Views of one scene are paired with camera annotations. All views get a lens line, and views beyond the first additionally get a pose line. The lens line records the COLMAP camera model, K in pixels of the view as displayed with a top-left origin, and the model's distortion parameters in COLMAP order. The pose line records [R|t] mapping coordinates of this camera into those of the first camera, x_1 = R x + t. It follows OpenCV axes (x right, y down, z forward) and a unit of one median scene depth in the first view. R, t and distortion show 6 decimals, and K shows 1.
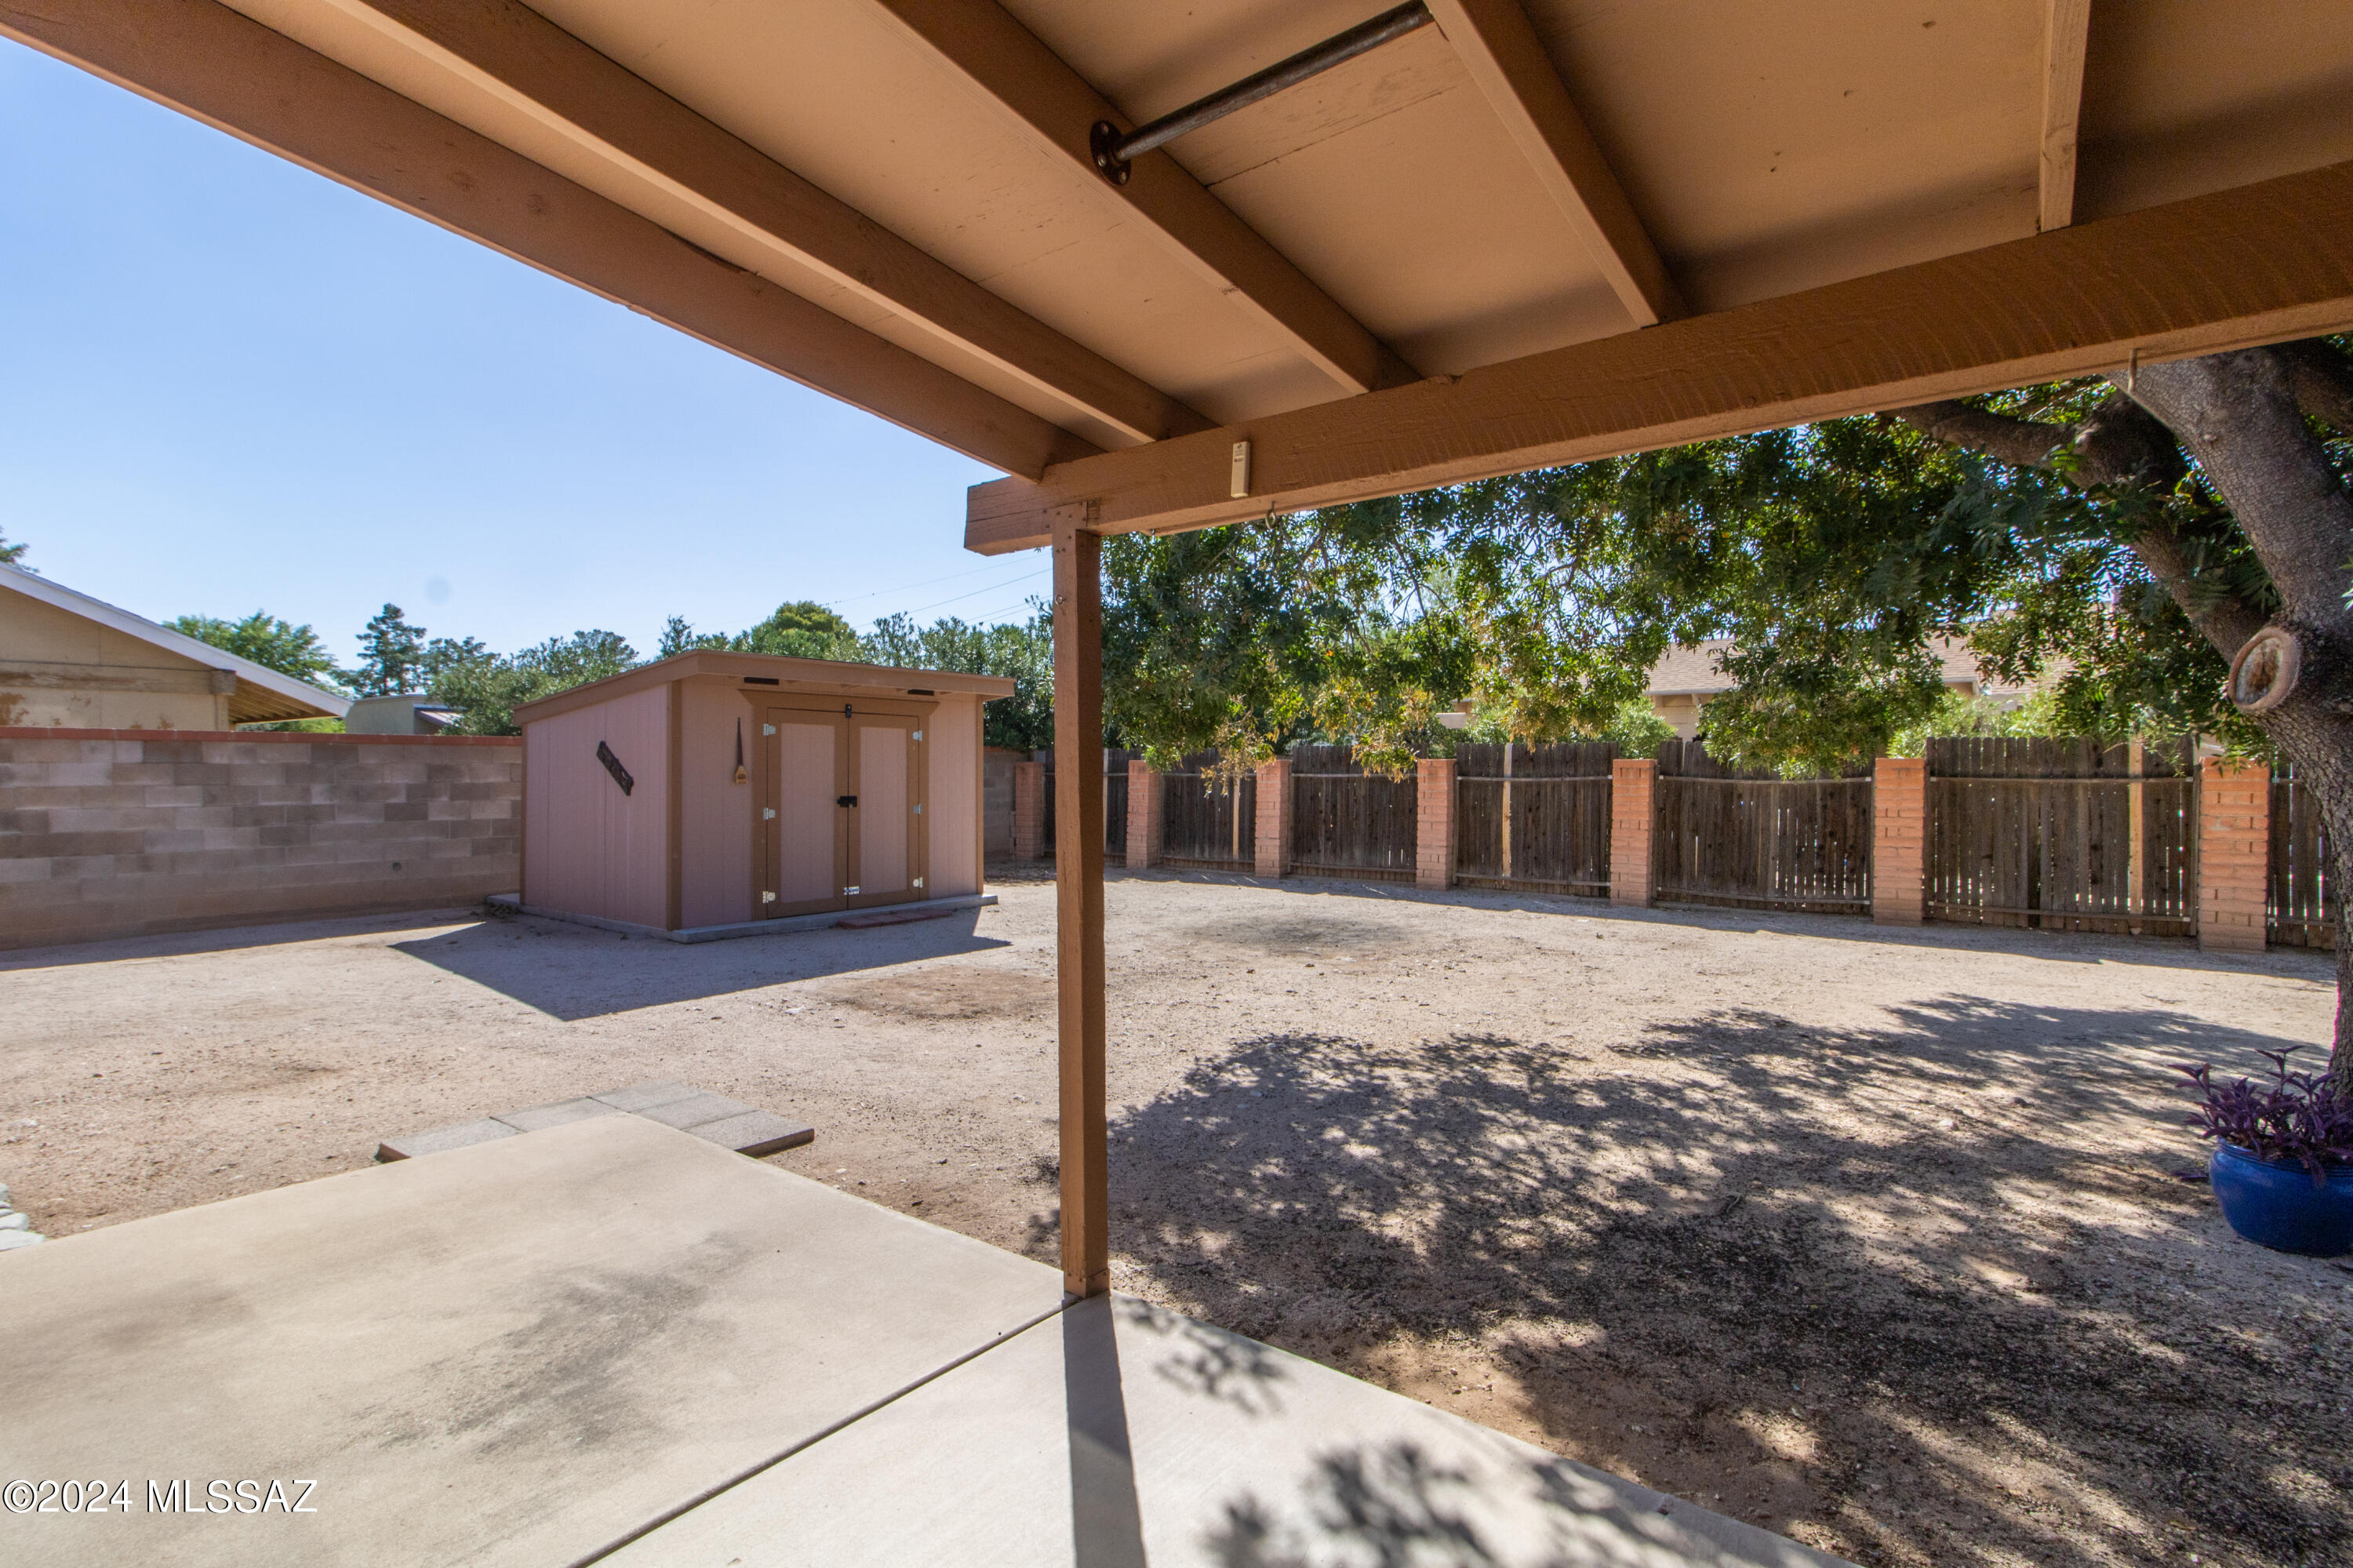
lens RADIAL K [[1099.6, 0, 1165.9], [0, 1099.6, 776.1], [0, 0, 1]] dist [0.002514, 0.000666]
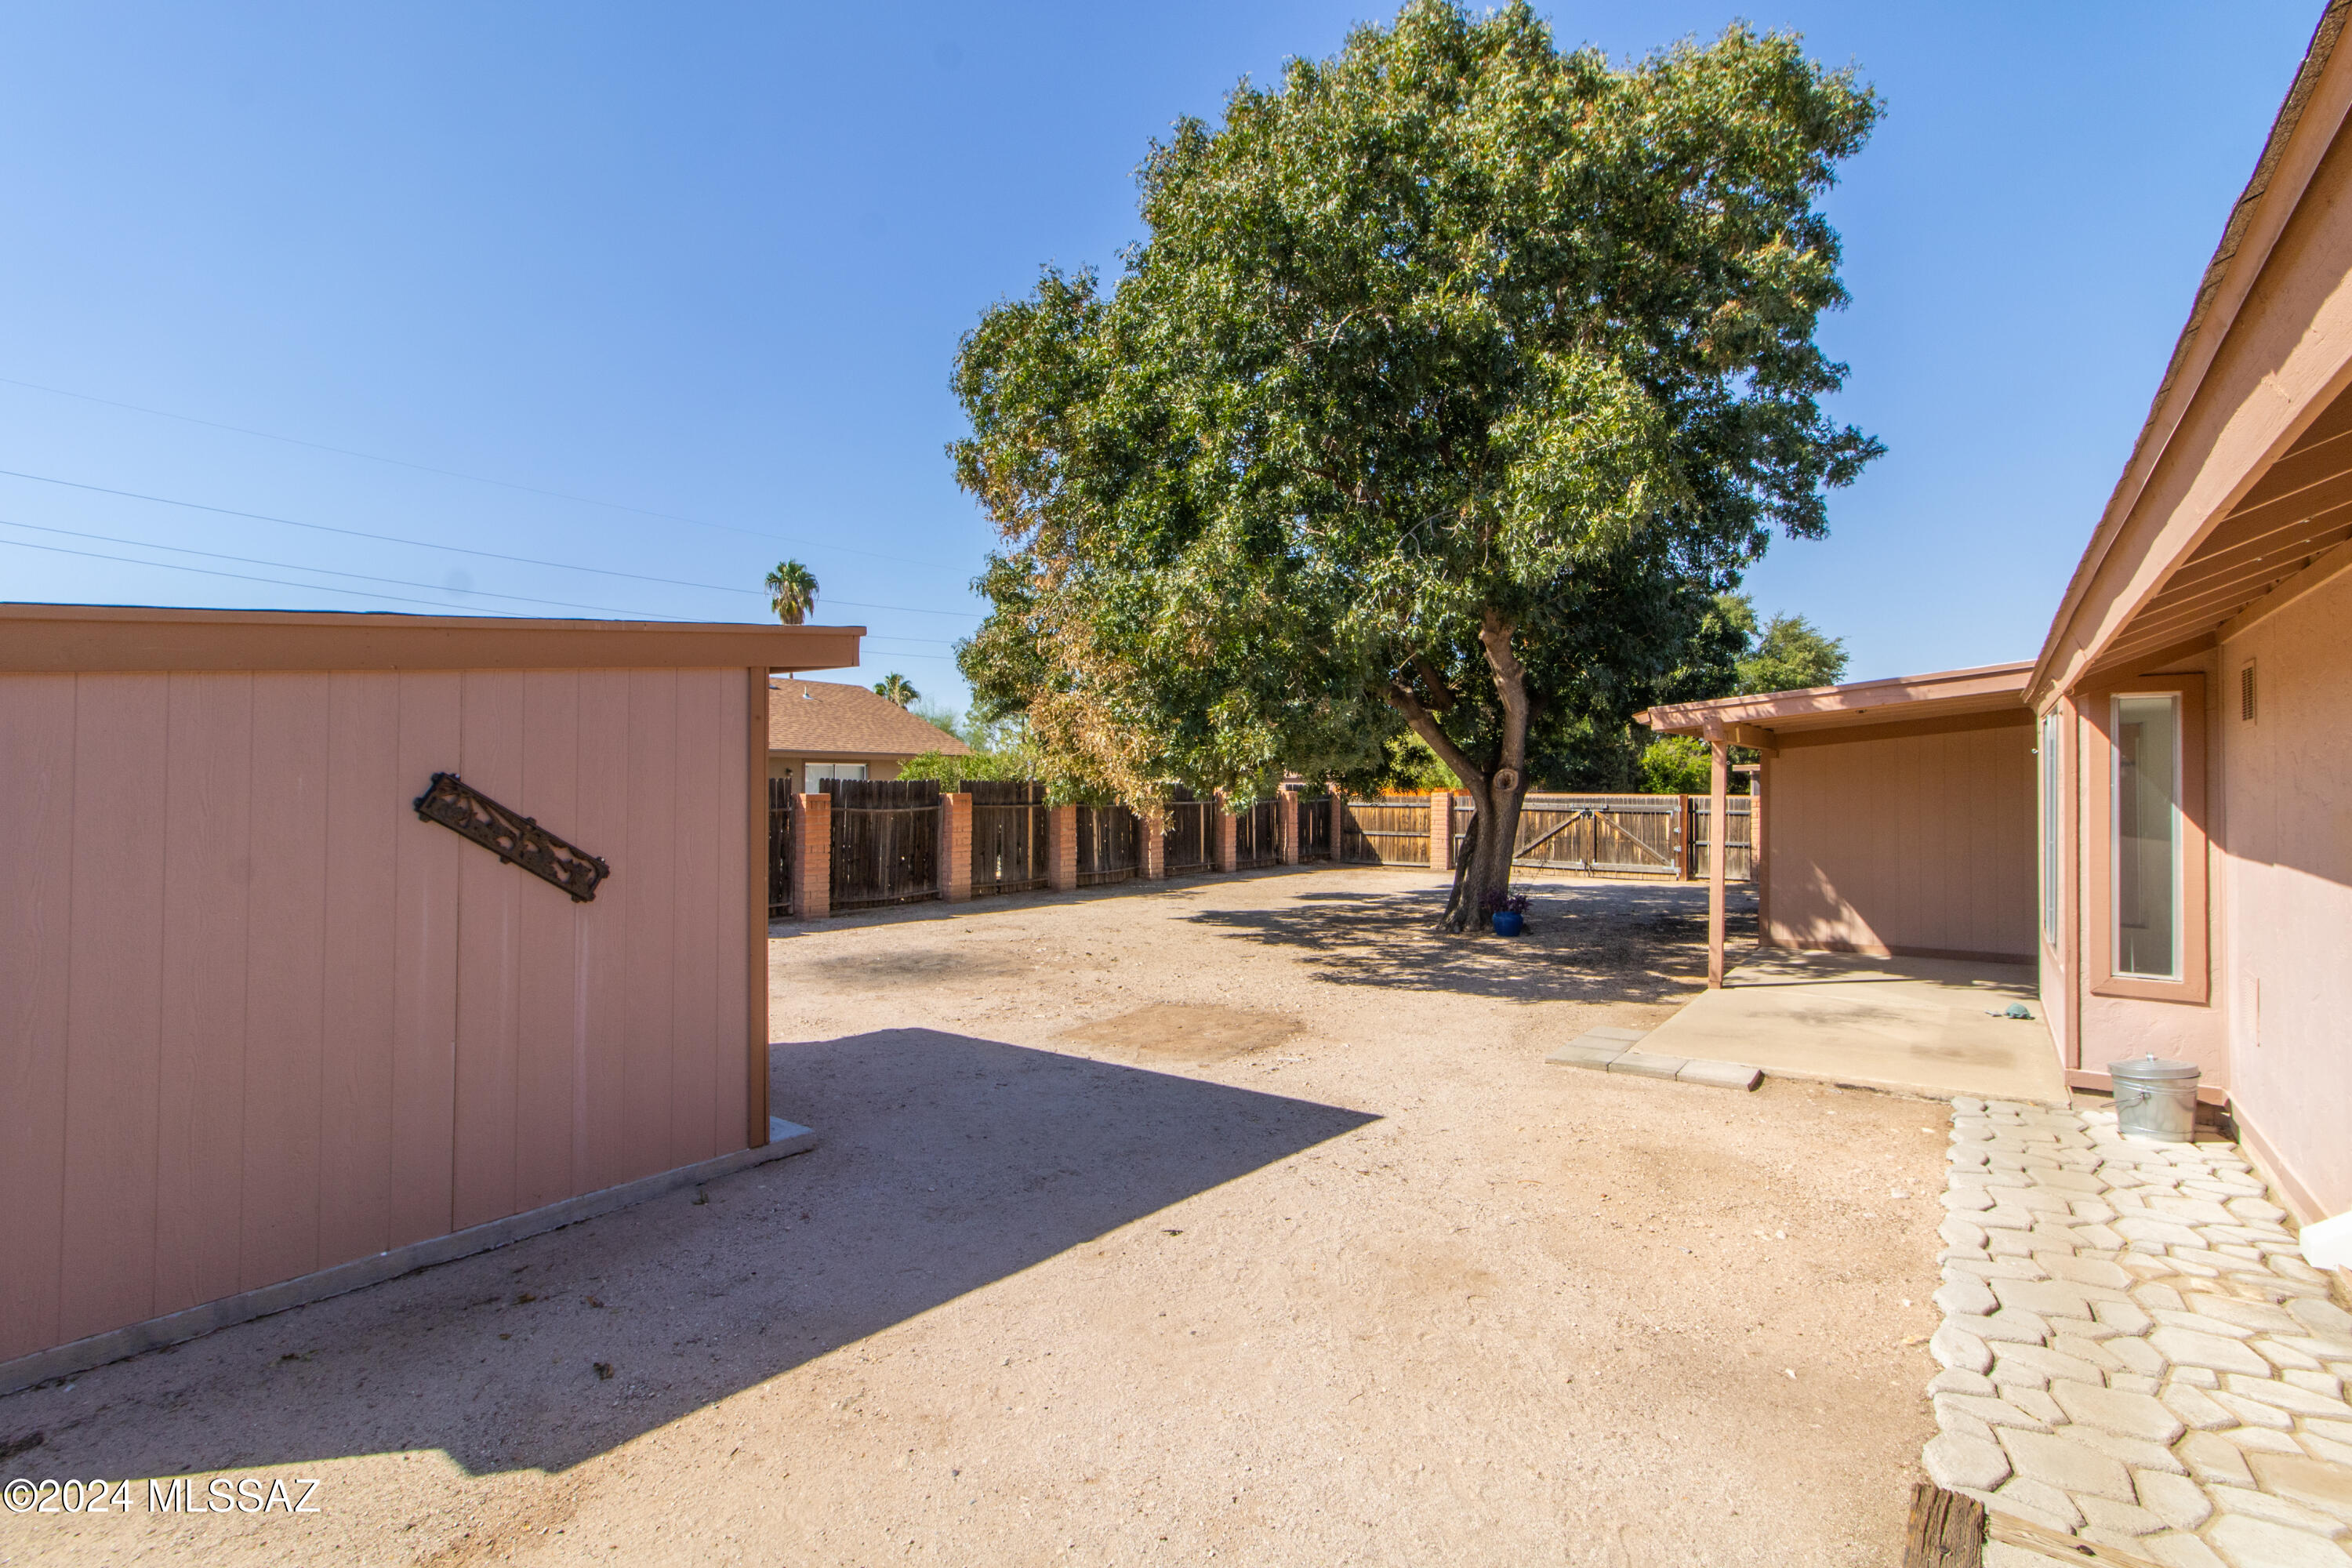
lens RADIAL K [[1106.2, 0, 1190.0], [0, 1106.2, 768.9], [0, 0, 1]] dist [0.002024, 0.001269]
pose [[-0.026072, 0.015046, 0.999547, -1.694943], [0.001659, 0.999886, -0.015007, -0.051242], [-0.999659, 0.001267, -0.026094, 1.377610]]
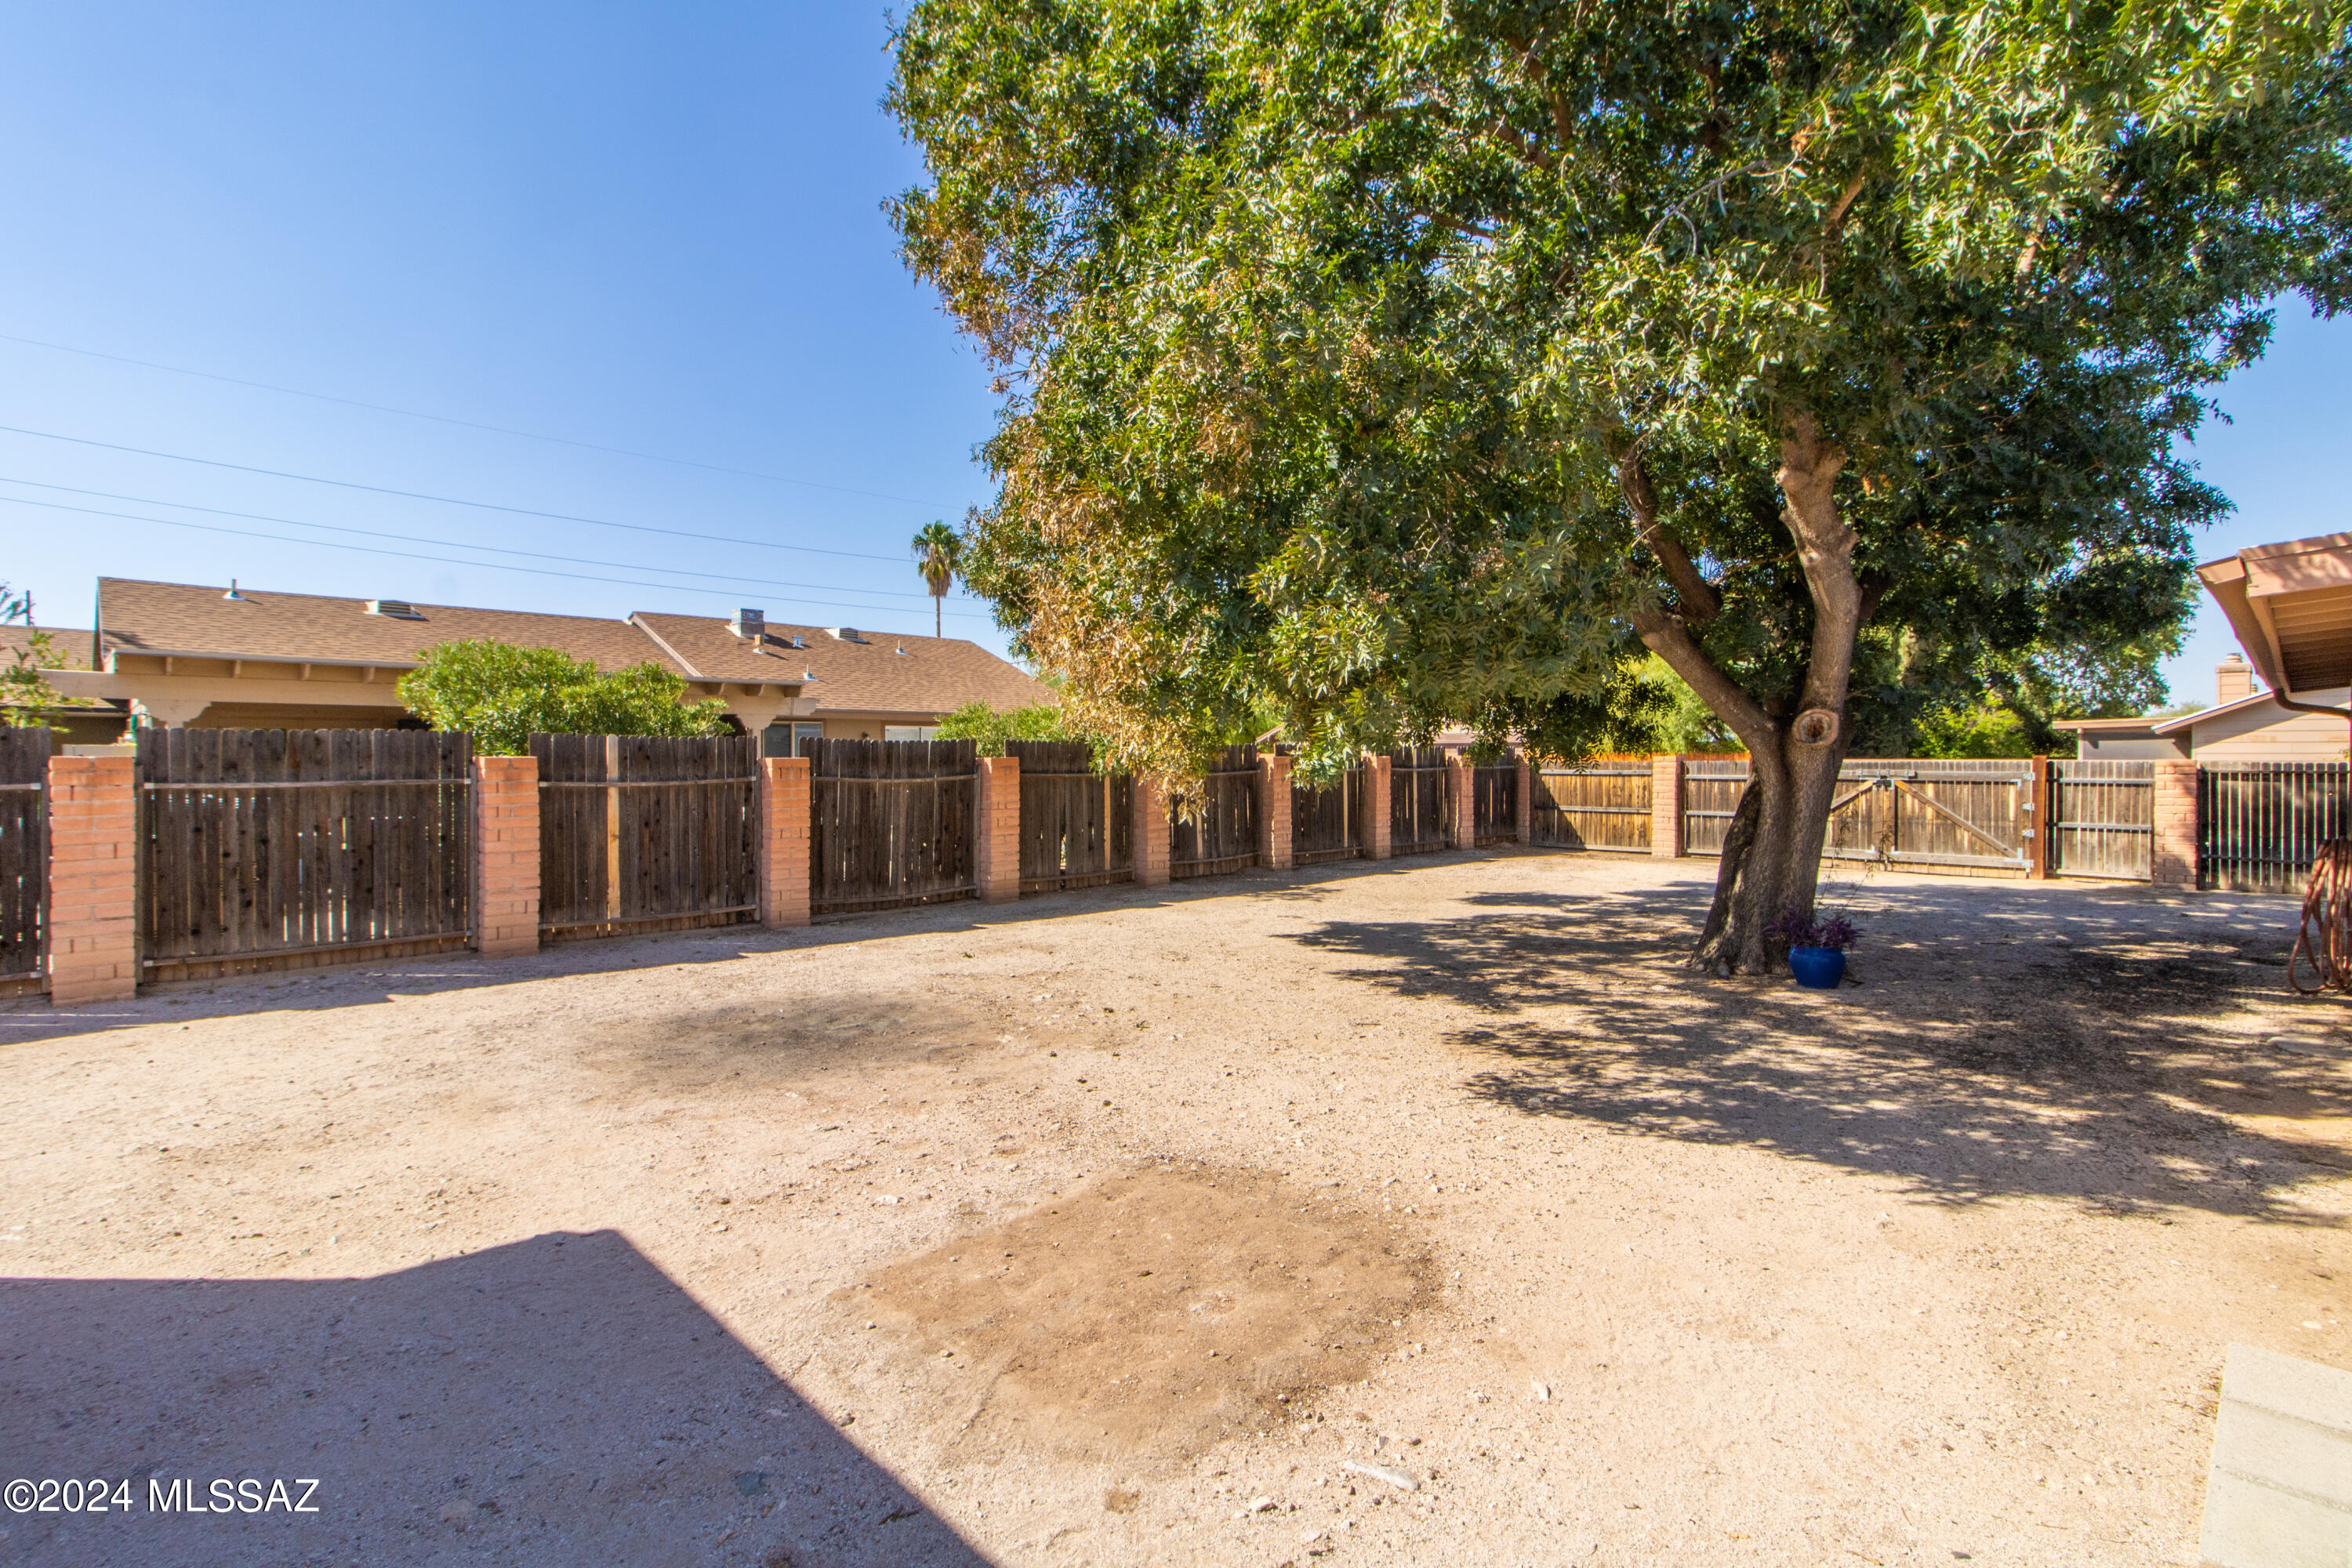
lens RADIAL K [[1106.2, 0, 1190.0], [0, 1106.2, 768.9], [0, 0, 1]] dist [0.002024, 0.001269]
pose [[0.136950, -0.011565, 0.990511, -0.863145], [0.007072, 0.999918, 0.010697, -0.029513], [-0.990553, 0.005540, 0.137020, 1.240123]]
